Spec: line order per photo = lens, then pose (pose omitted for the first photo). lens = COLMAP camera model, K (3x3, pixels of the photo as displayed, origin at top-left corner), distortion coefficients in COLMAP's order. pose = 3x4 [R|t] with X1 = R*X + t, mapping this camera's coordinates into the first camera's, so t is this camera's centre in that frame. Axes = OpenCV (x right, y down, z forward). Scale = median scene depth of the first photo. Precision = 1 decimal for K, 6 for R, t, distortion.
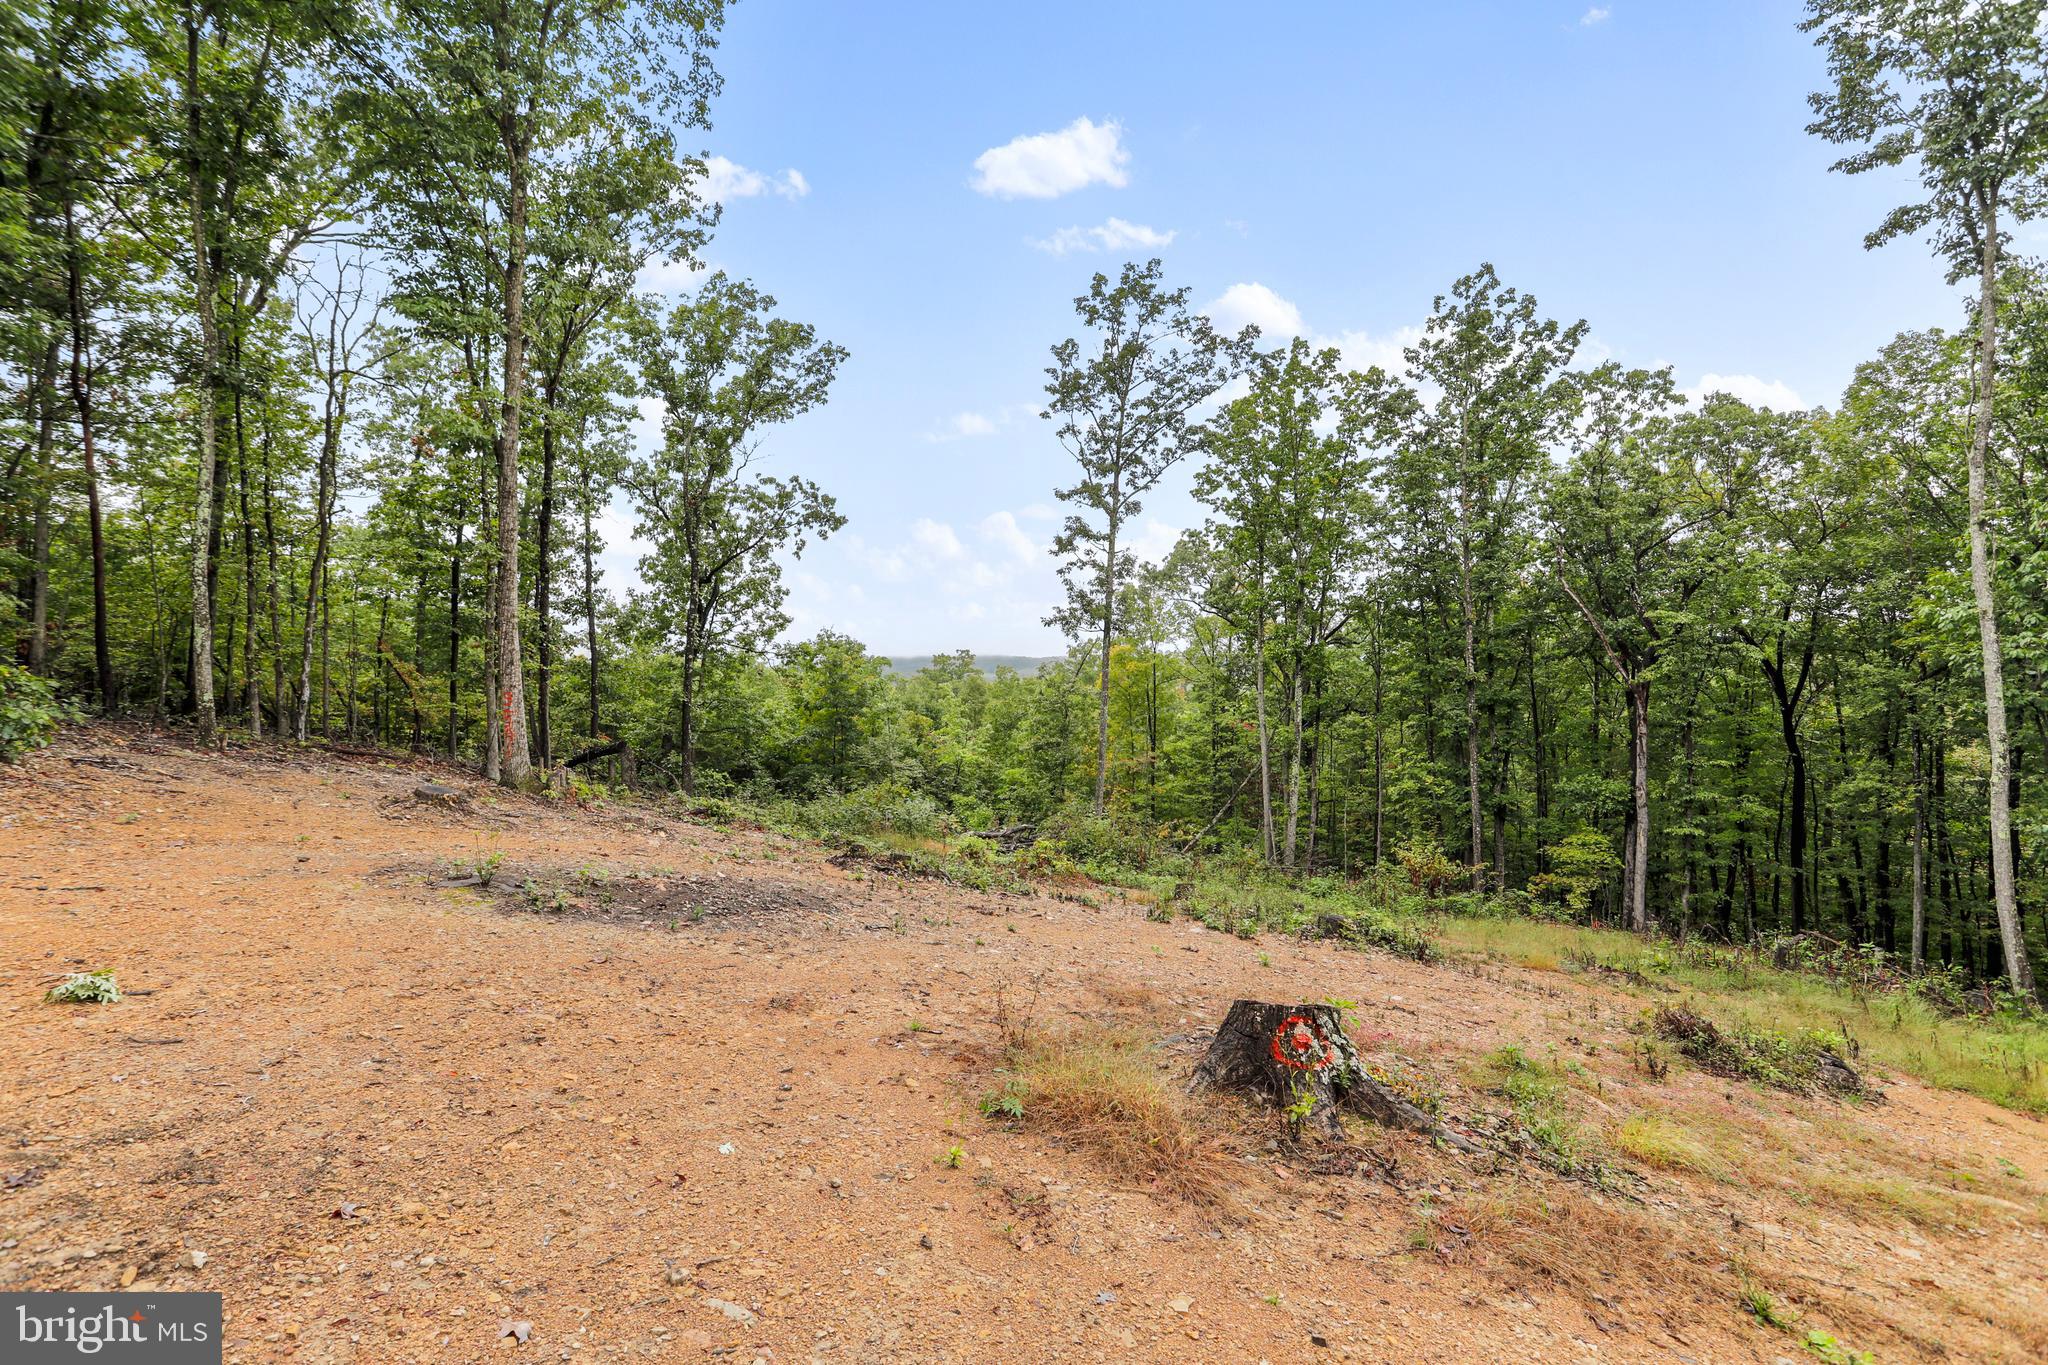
lens RADIAL K [[1019.1, 0, 1017.7], [0, 1019.1, 672.7], [0, 0, 1]] dist [-0.038563, 0.013674]
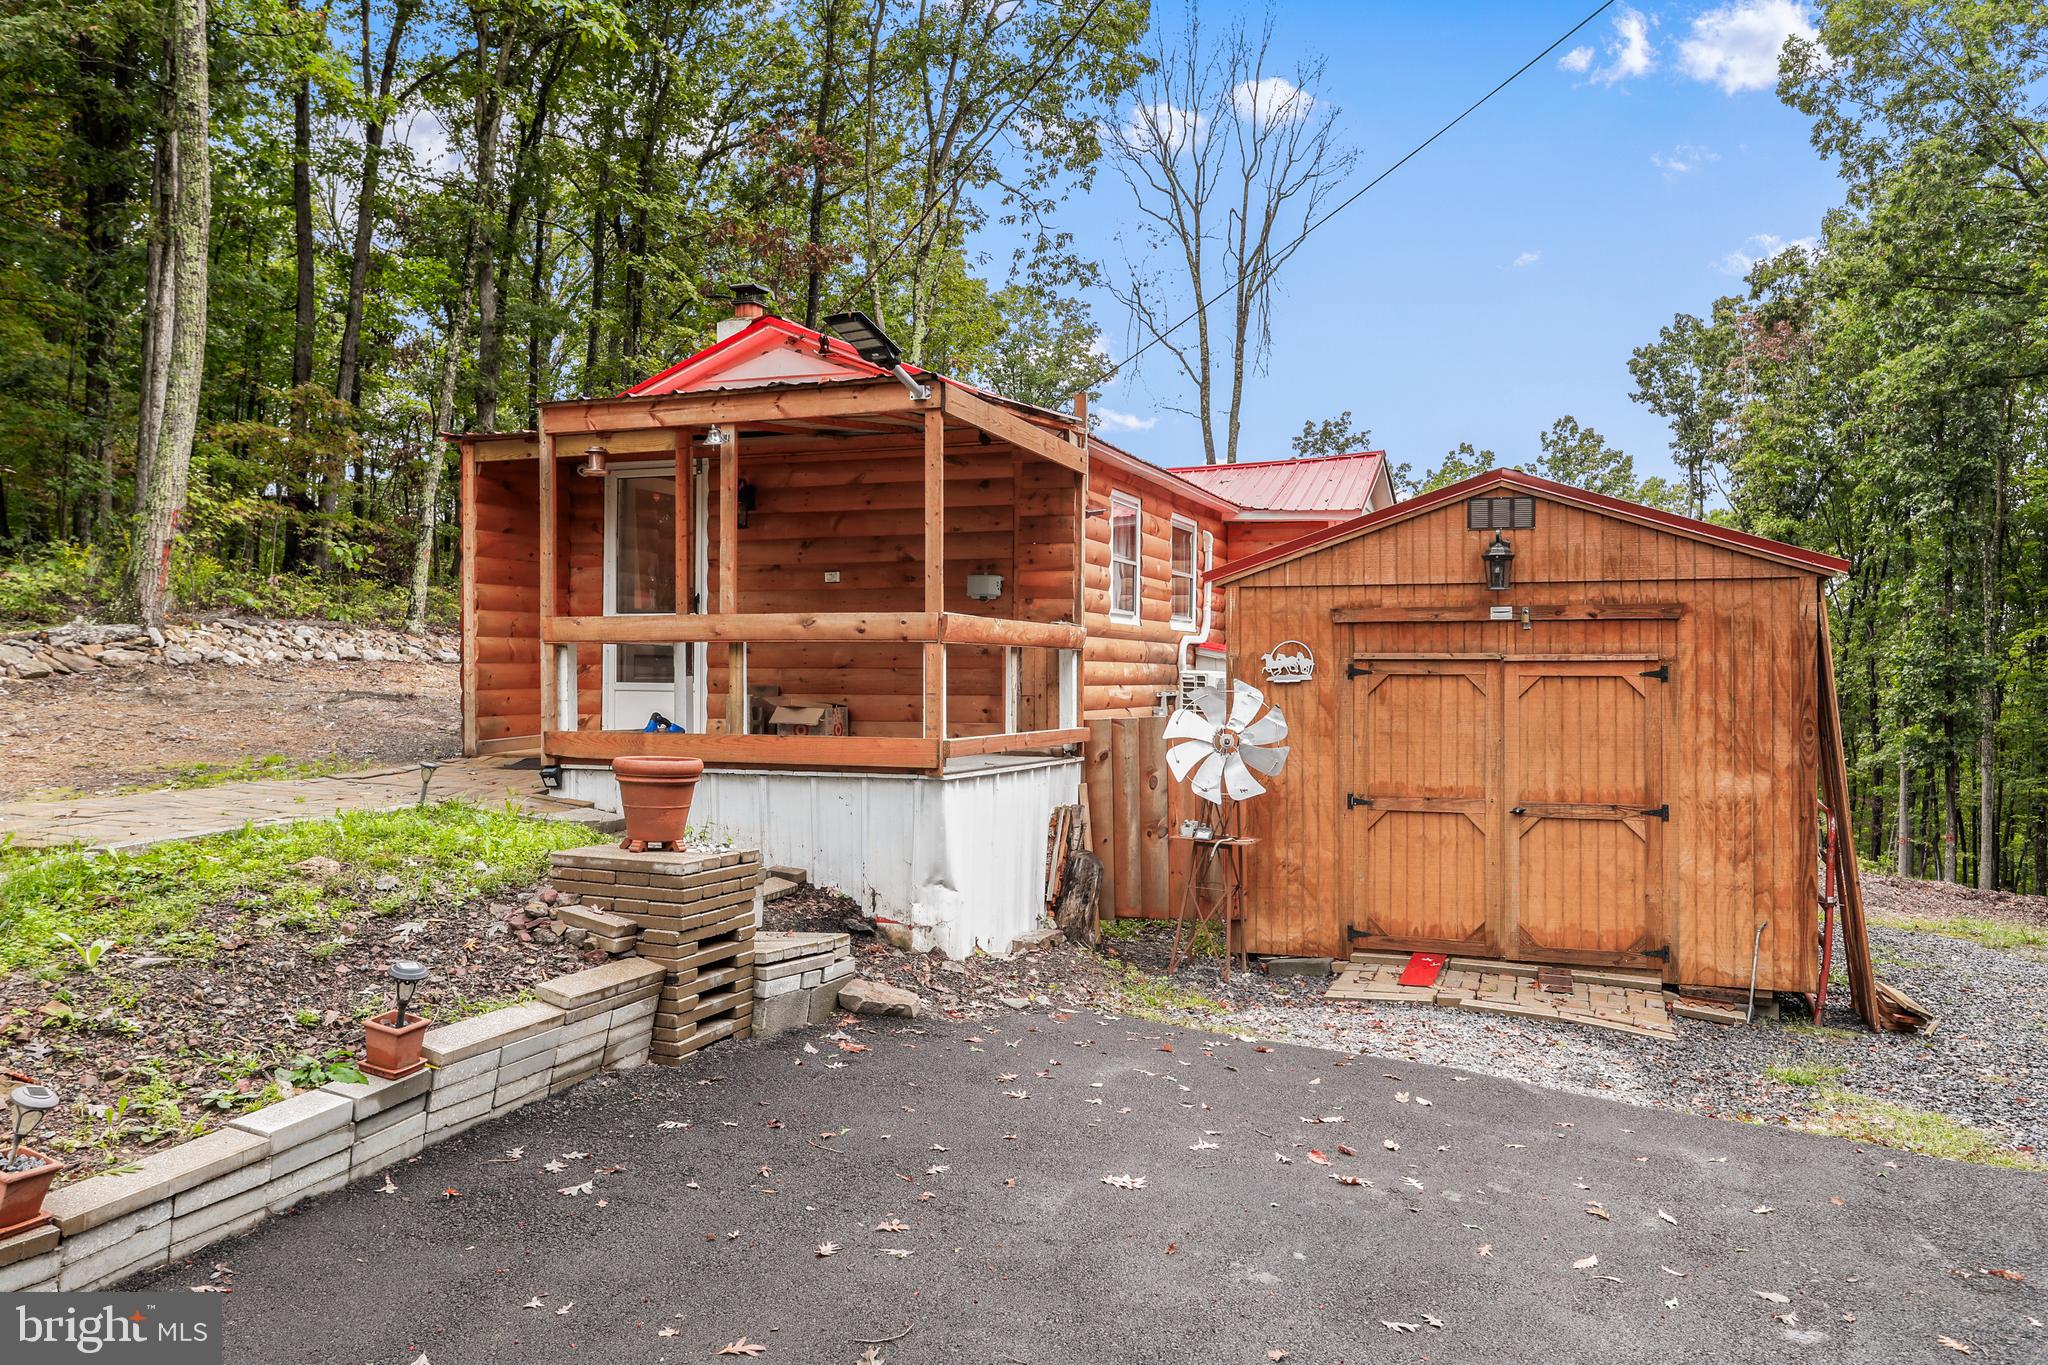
lens RADIAL K [[1521.0, 0, 1036.7], [0, 1521.0, 668.0], [0, 0, 1]] dist [-0.008775, 0.039864]
pose [[0.983532, 0.001389, -0.180731, 0.094083], [-0.002408, 0.999982, -0.005421, -0.017336], [0.180720, 0.005767, 0.983518, -1.294473]]
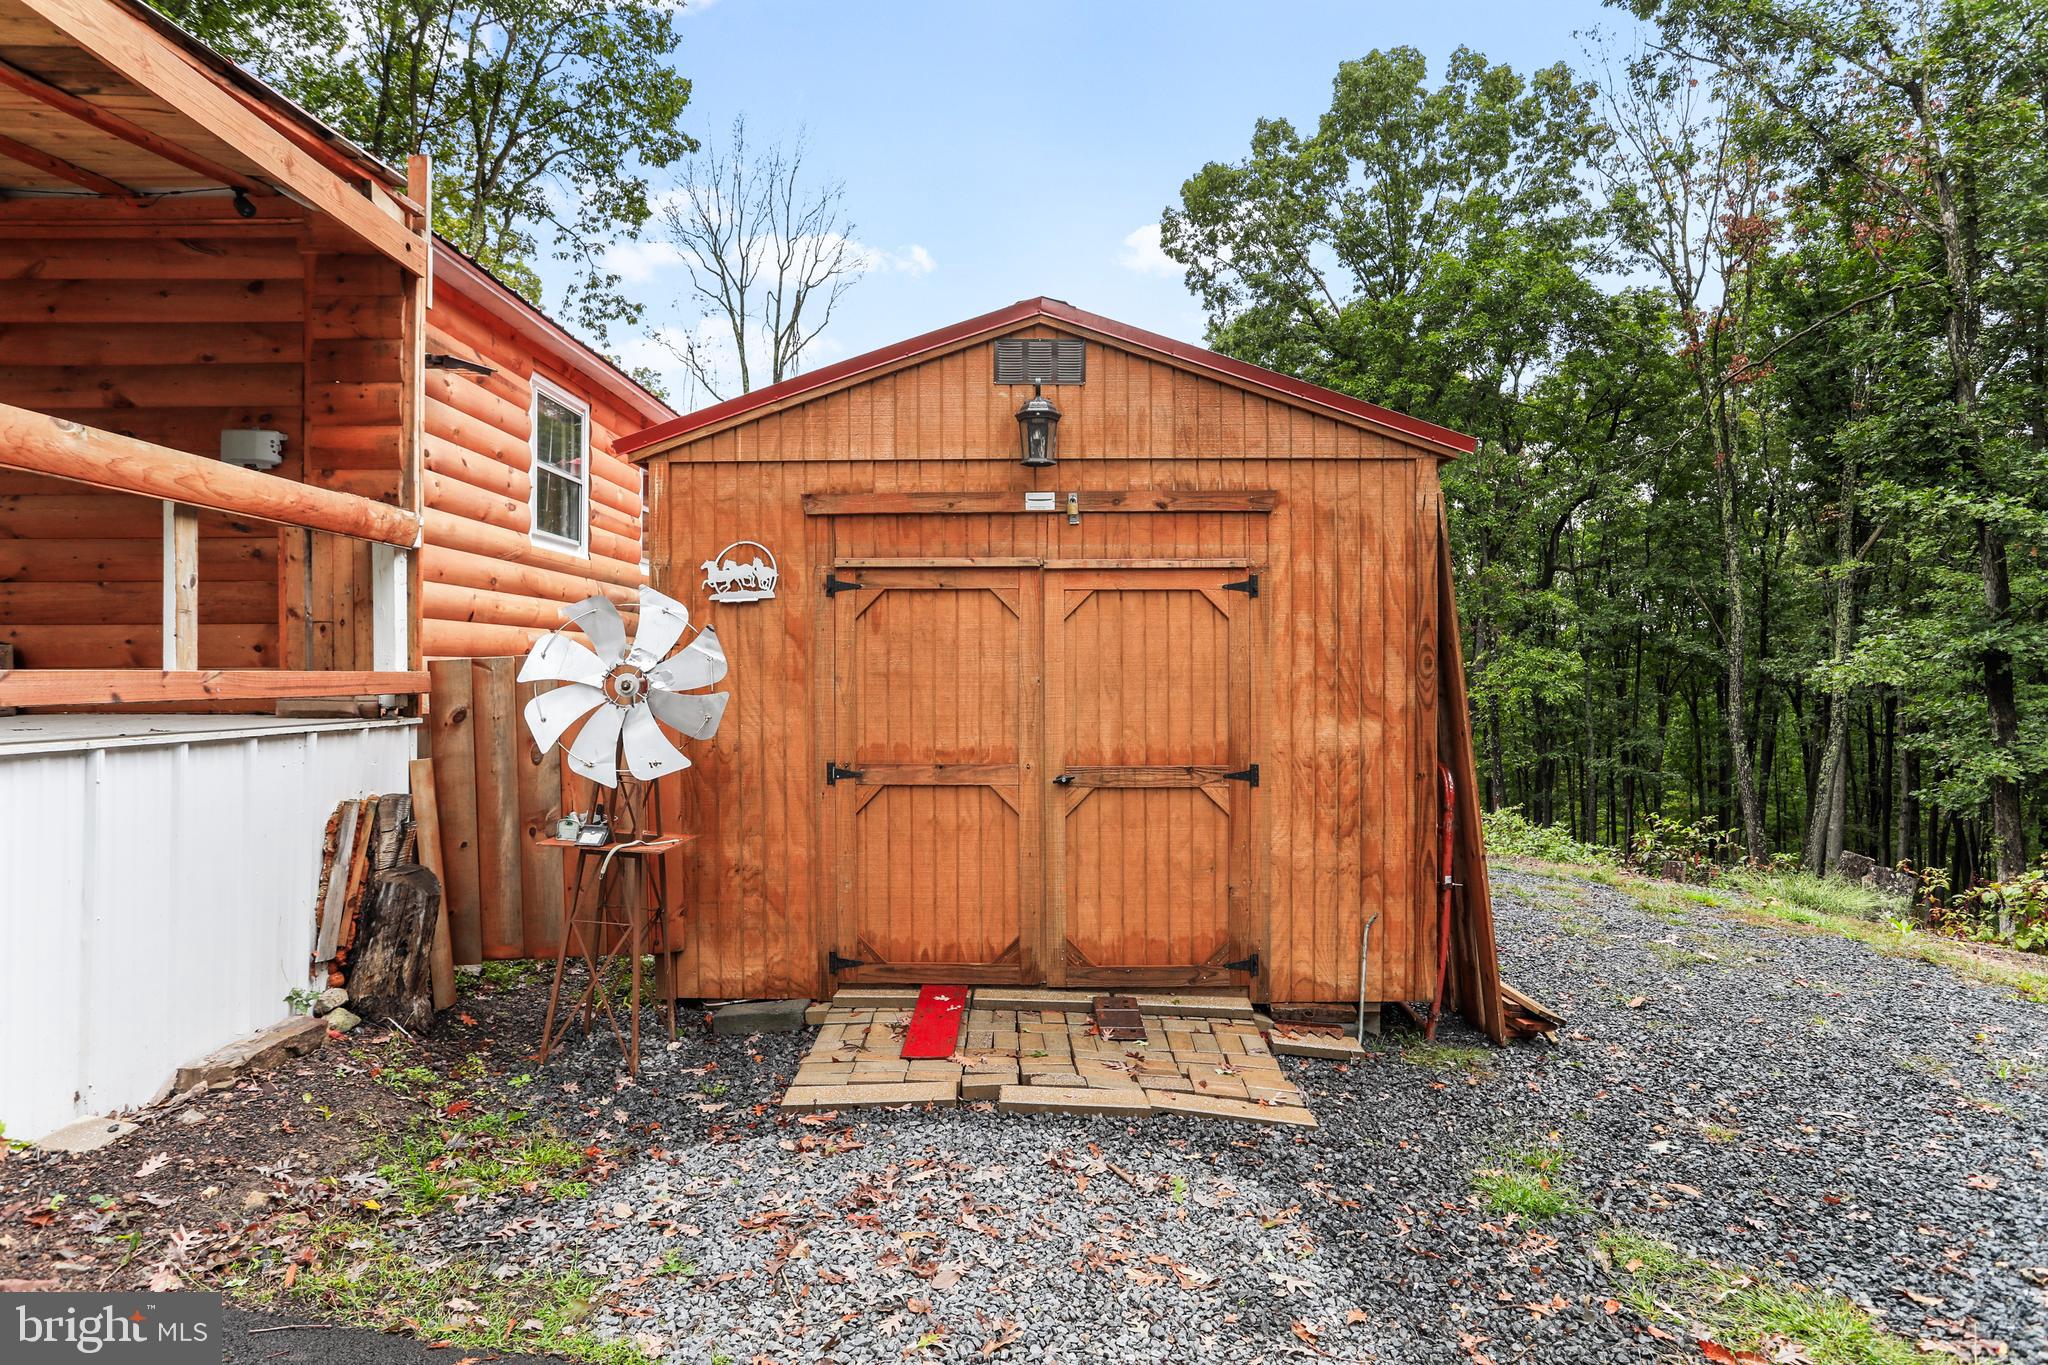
lens RADIAL K [[1063.9, 0, 1022.6], [0, 1063.9, 678.9], [0, 0, 1]] dist [-0.047892, 0.016089]
pose [[0.985933, -0.003646, 0.167101, 0.100523], [0.002504, 0.999972, 0.007044, -0.008945], [-0.167122, -0.006527, 0.985915, -1.169870]]
